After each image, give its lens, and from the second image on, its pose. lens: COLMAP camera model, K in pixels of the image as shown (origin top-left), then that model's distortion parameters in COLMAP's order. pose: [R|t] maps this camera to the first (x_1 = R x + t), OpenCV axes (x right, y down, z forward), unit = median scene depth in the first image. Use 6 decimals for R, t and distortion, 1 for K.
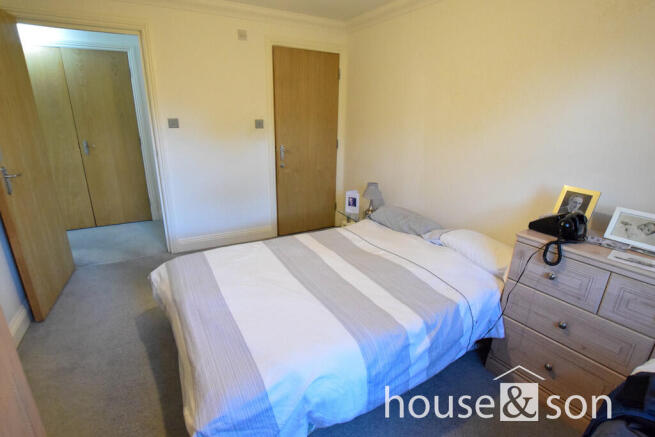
lens RADIAL K [[318.9, 0, 326.6], [0, 318.9, 219.7], [0, 0, 1]] dist [-0.015896, 0.002252]
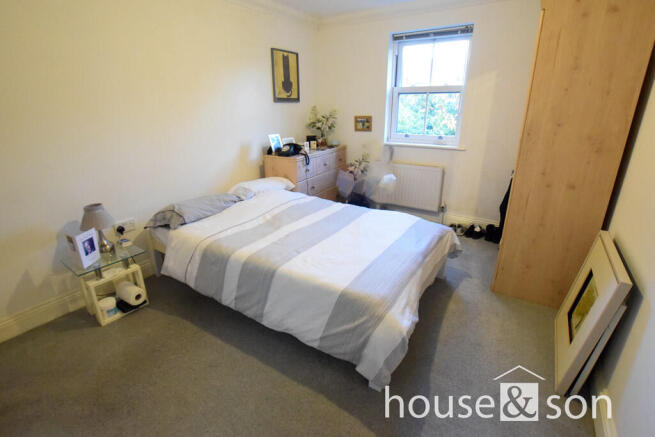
lens RADIAL K [[318.9, 0, 326.6], [0, 318.9, 219.7], [0, 0, 1]] dist [-0.015896, 0.002252]
pose [[-0.449480, -0.337428, 0.827110, -0.956463], [0.272924, 0.829766, 0.486828, -0.420501], [-0.850576, 0.444557, -0.280871, 1.168760]]
